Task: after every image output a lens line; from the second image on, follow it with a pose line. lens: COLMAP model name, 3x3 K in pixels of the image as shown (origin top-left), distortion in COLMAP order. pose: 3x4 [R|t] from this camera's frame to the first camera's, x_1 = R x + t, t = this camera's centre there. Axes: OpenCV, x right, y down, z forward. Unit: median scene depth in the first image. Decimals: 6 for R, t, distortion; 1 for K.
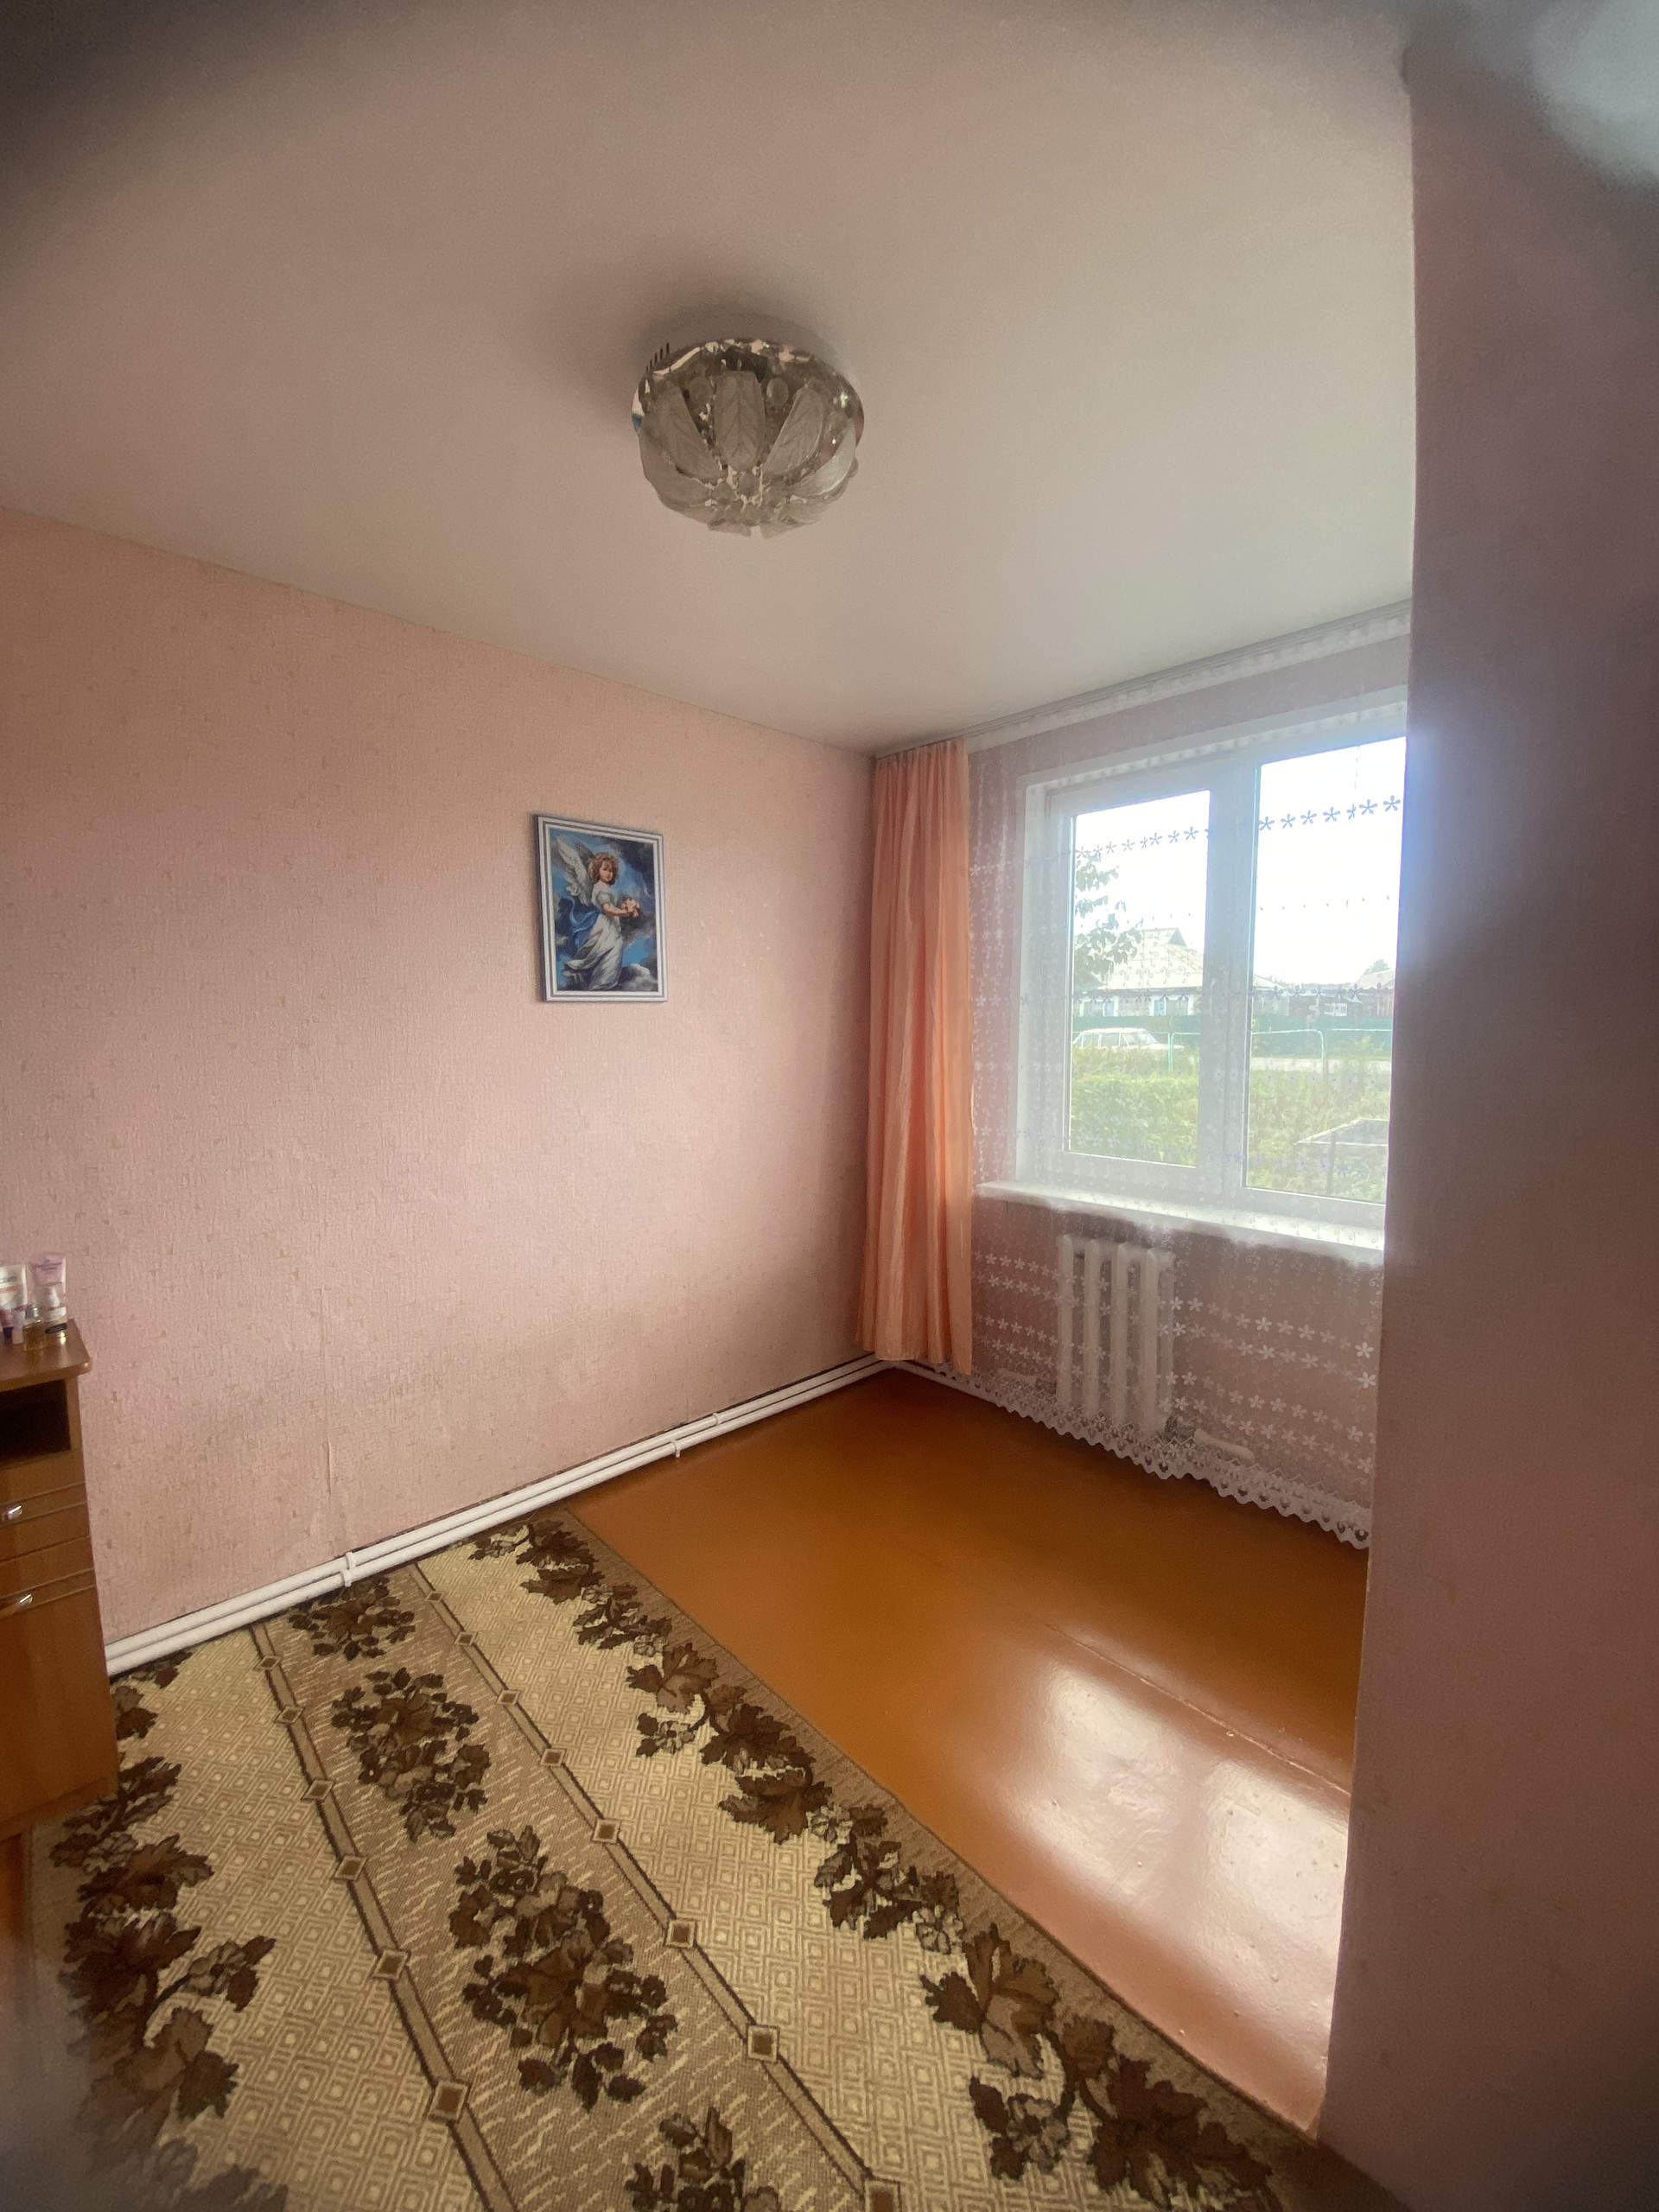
lens RADIAL K [[906.5, 0, 830.3], [0, 906.5, 1099.1], [0, 0, 1]] dist [0.018735, -0.019147]
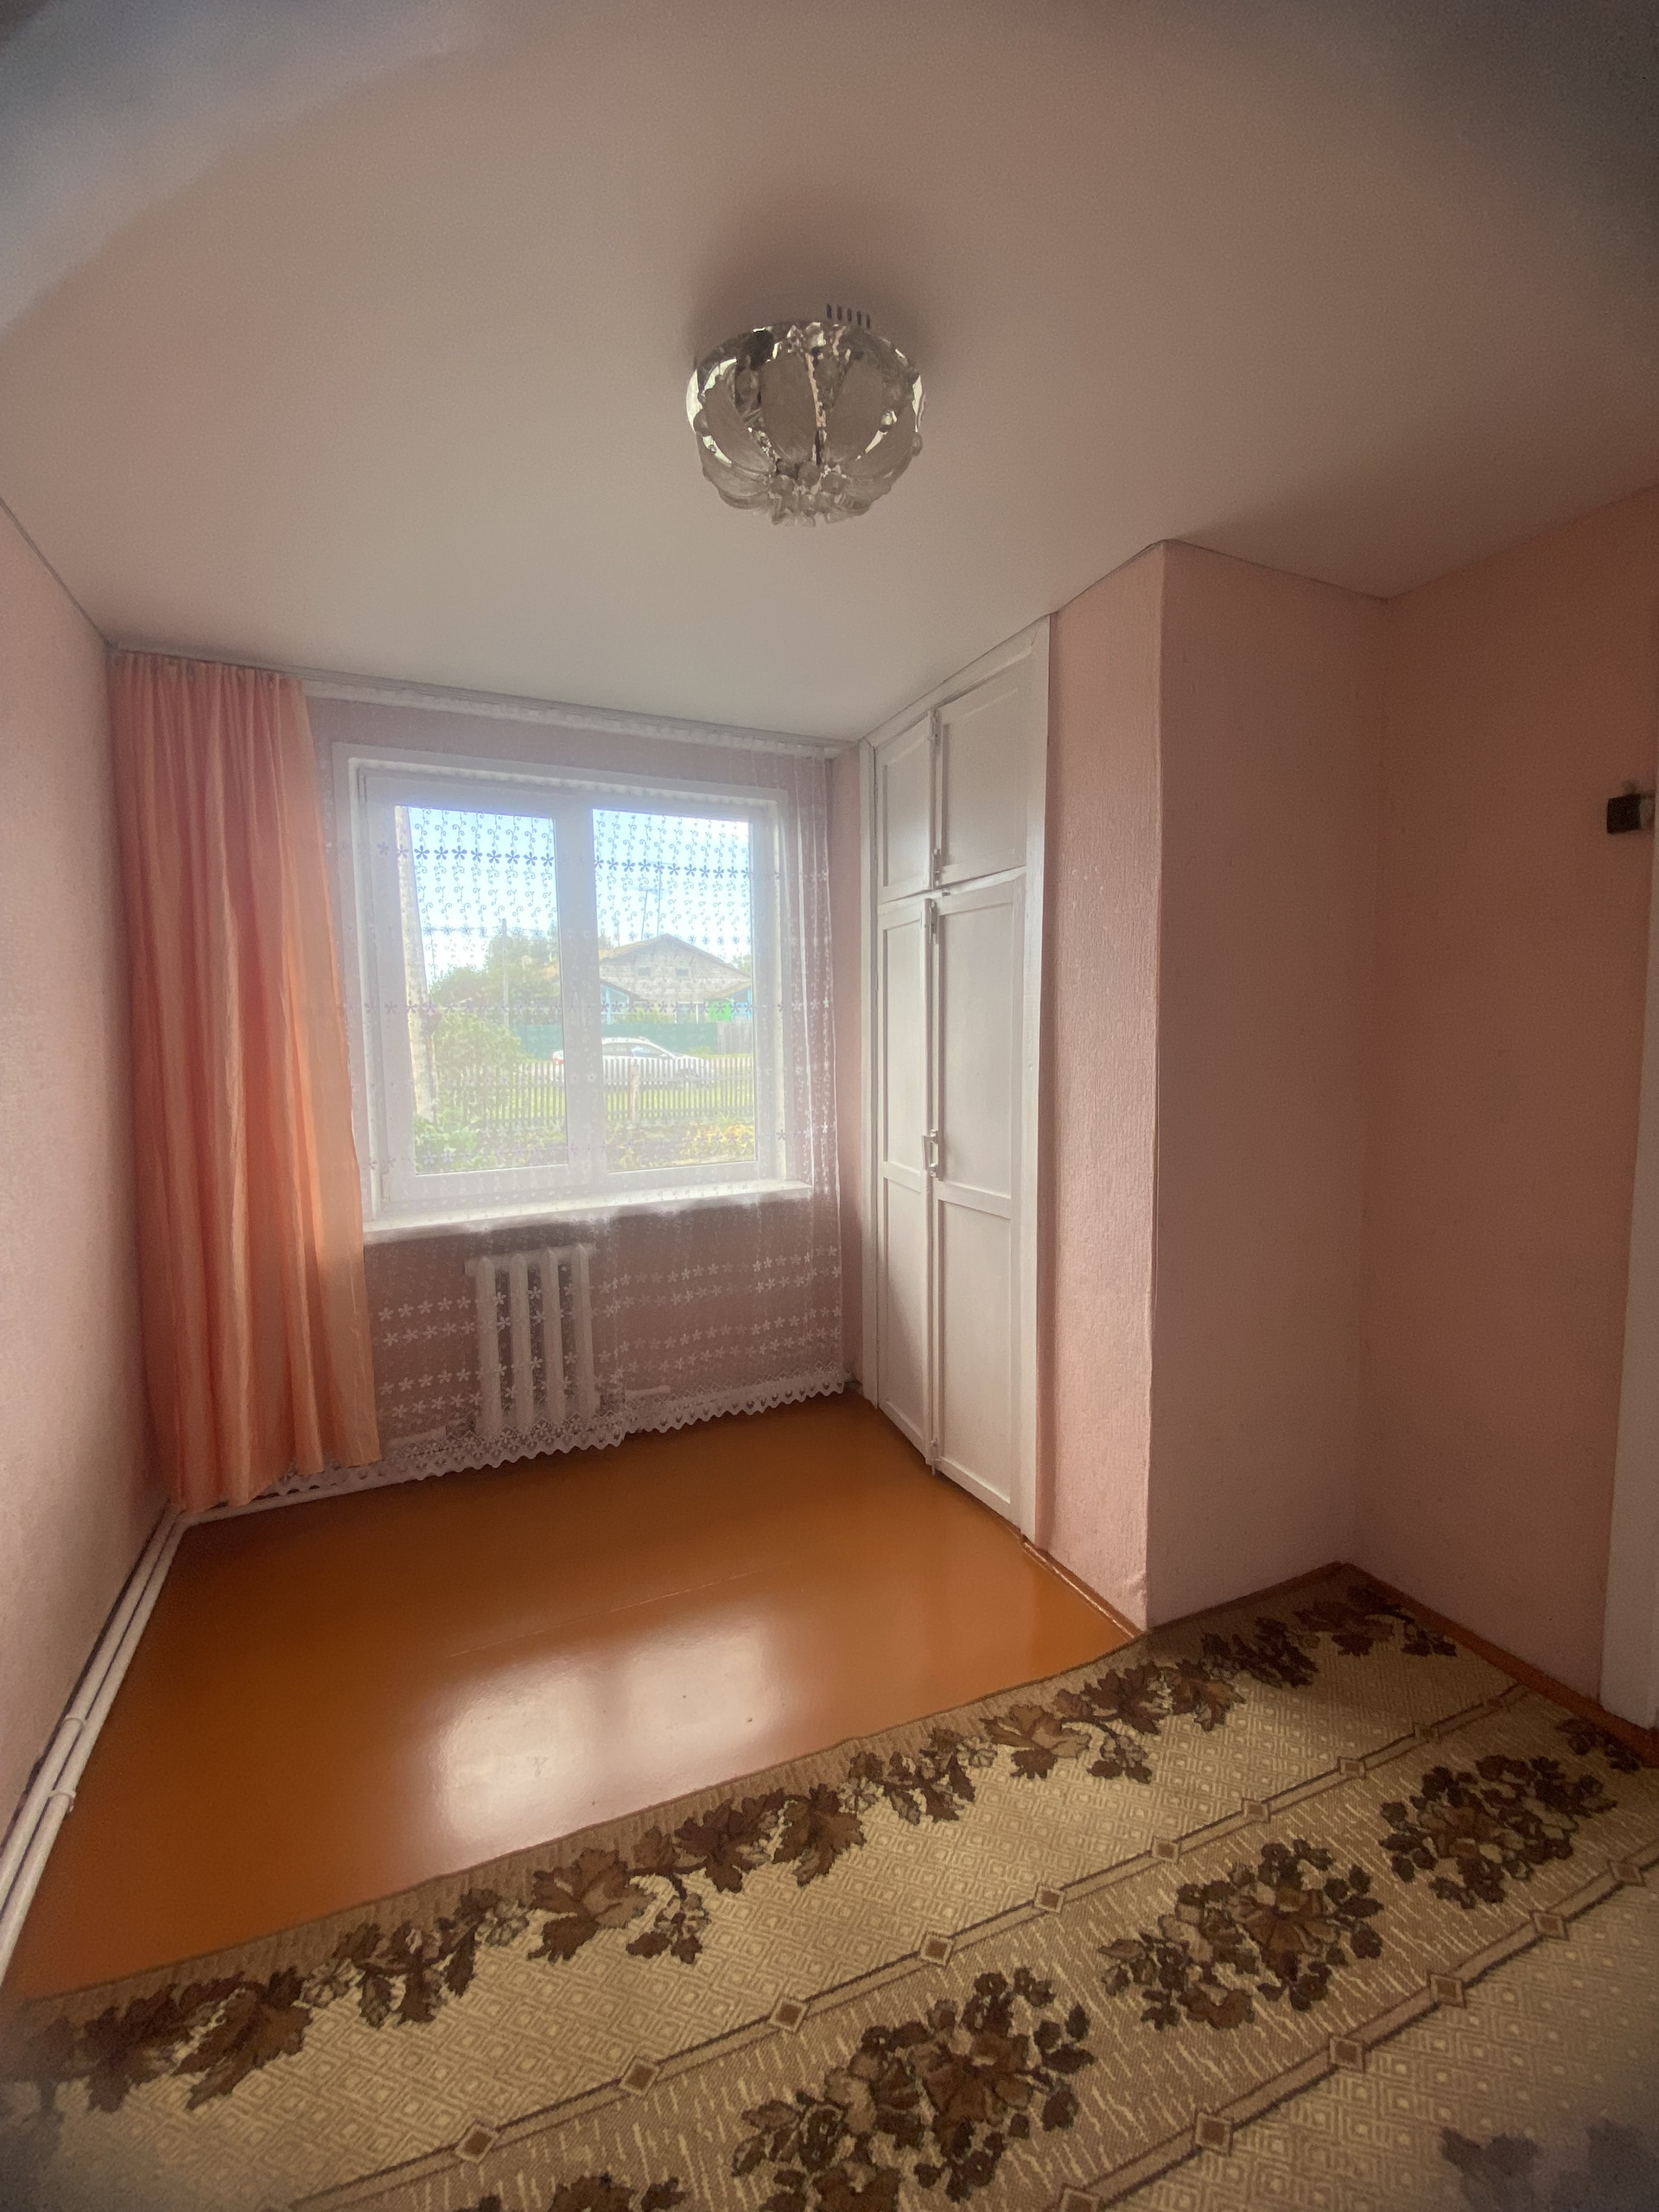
lens RADIAL K [[906.5, 0, 818.9], [0, 906.5, 1094.1], [0, 0, 1]] dist [0.018735, -0.019147]
pose [[0.329017, -0.077739, 0.941119, -0.960789], [0.092949, 0.994432, 0.049648, -0.064415], [-0.939739, 0.071141, 0.334411, 0.650387]]
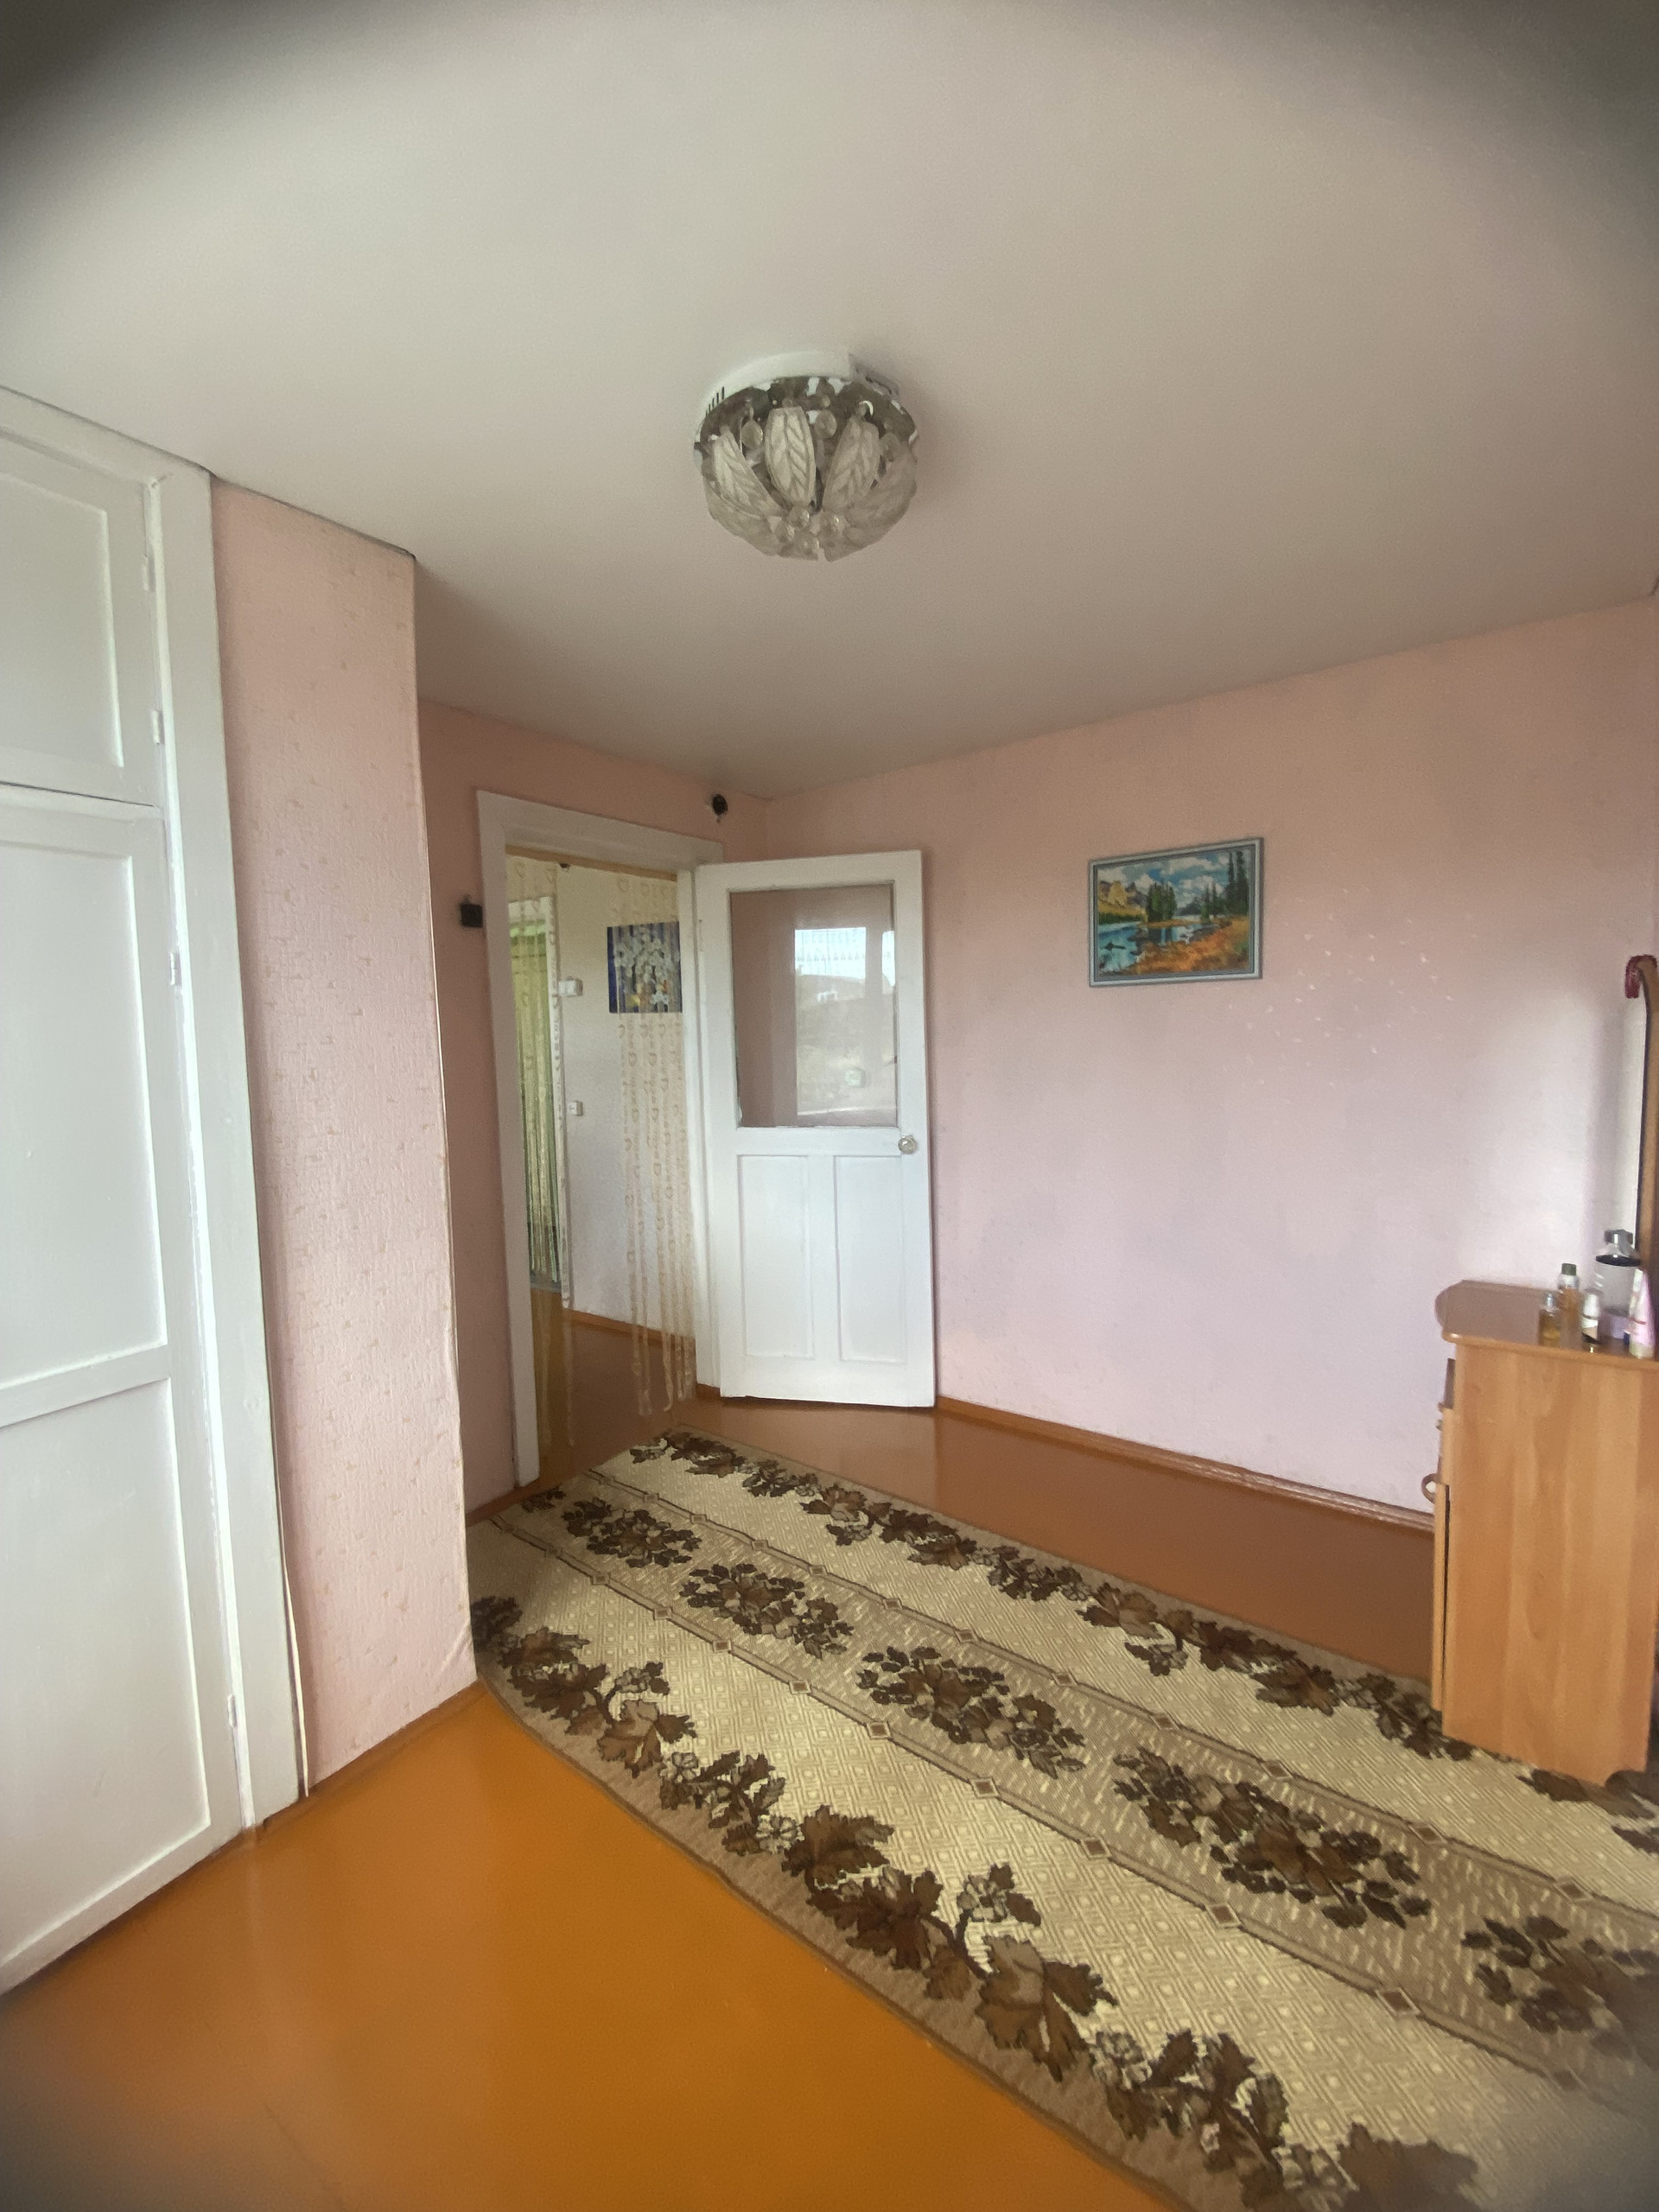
lens RADIAL K [[906.5, 0, 832.9], [0, 906.5, 1097.2], [0, 0, 1]] dist [0.018735, -0.019147]
pose [[-0.981242, 0.045057, -0.187442, 0.096048], [0.015503, 0.987598, 0.156237, -0.174146], [0.192157, 0.150400, -0.969771, 1.916469]]
